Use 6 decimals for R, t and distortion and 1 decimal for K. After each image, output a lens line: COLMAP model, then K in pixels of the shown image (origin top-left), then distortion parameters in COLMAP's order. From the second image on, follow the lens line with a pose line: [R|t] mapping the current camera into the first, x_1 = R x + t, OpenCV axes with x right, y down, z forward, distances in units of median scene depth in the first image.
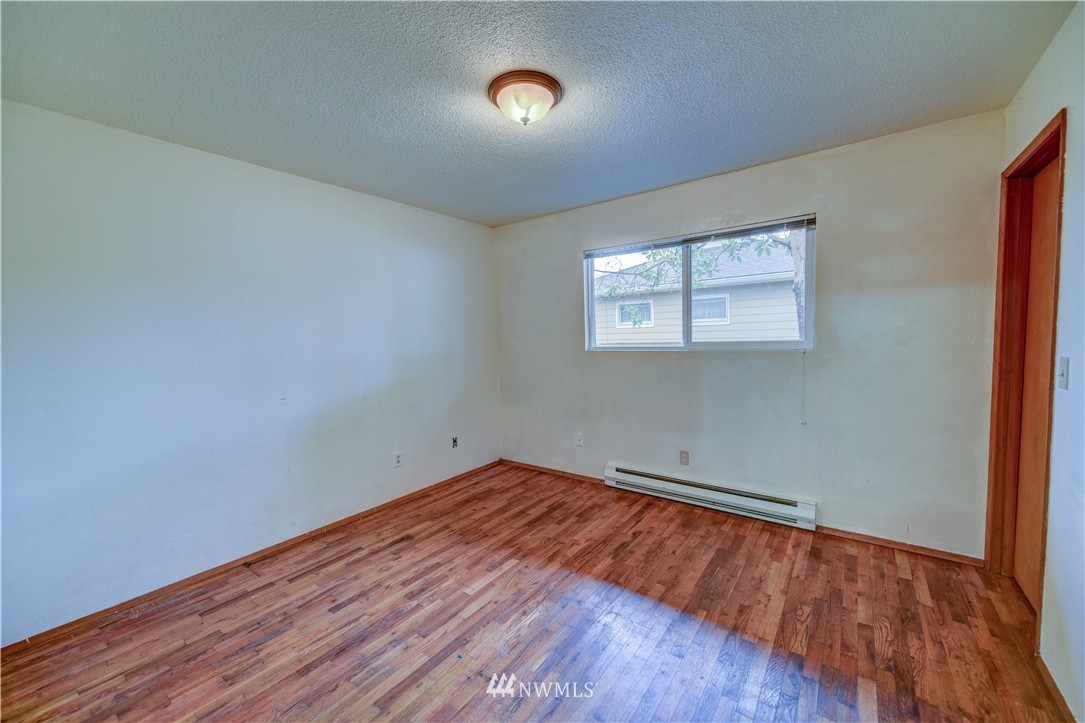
lens RADIAL K [[421.8, 0, 543.7], [0, 421.8, 363.2], [0, 0, 1]] dist [0.001652, 0.000037]
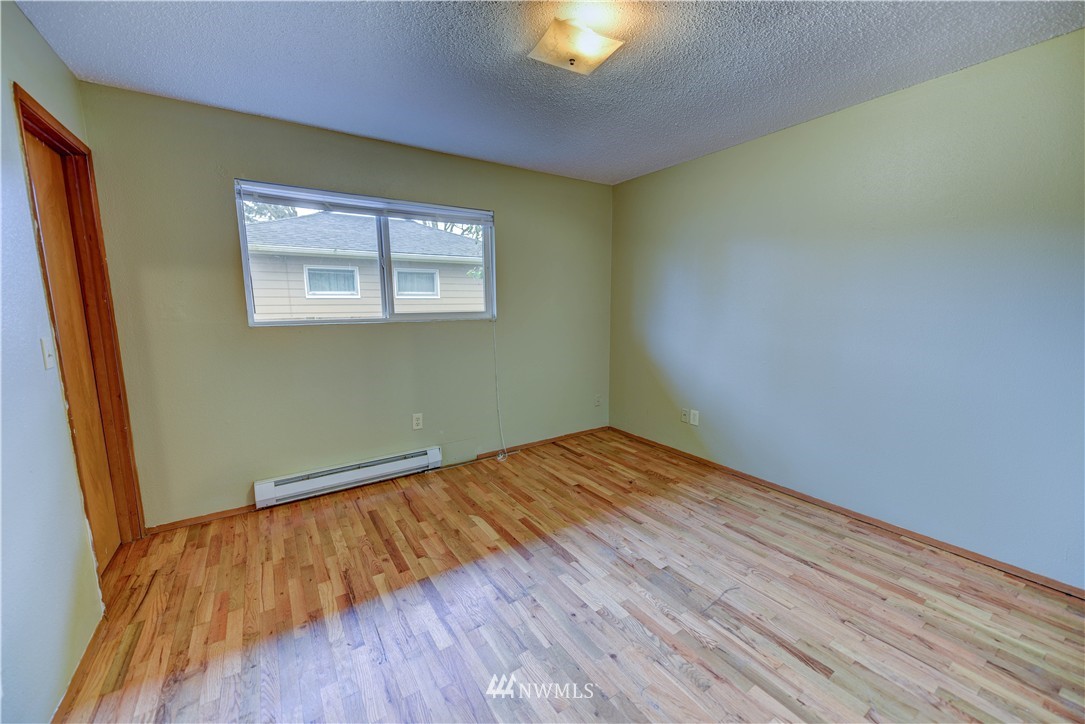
lens RADIAL K [[421.8, 0, 543.7], [0, 421.8, 363.7], [0, 0, 1]] dist [0.001652, 0.000037]
pose [[0.316914, -0.122956, 0.940451, -0.494780], [0.071381, 0.991841, 0.105621, -0.014988], [-0.945764, 0.033657, 0.323105, 0.346650]]
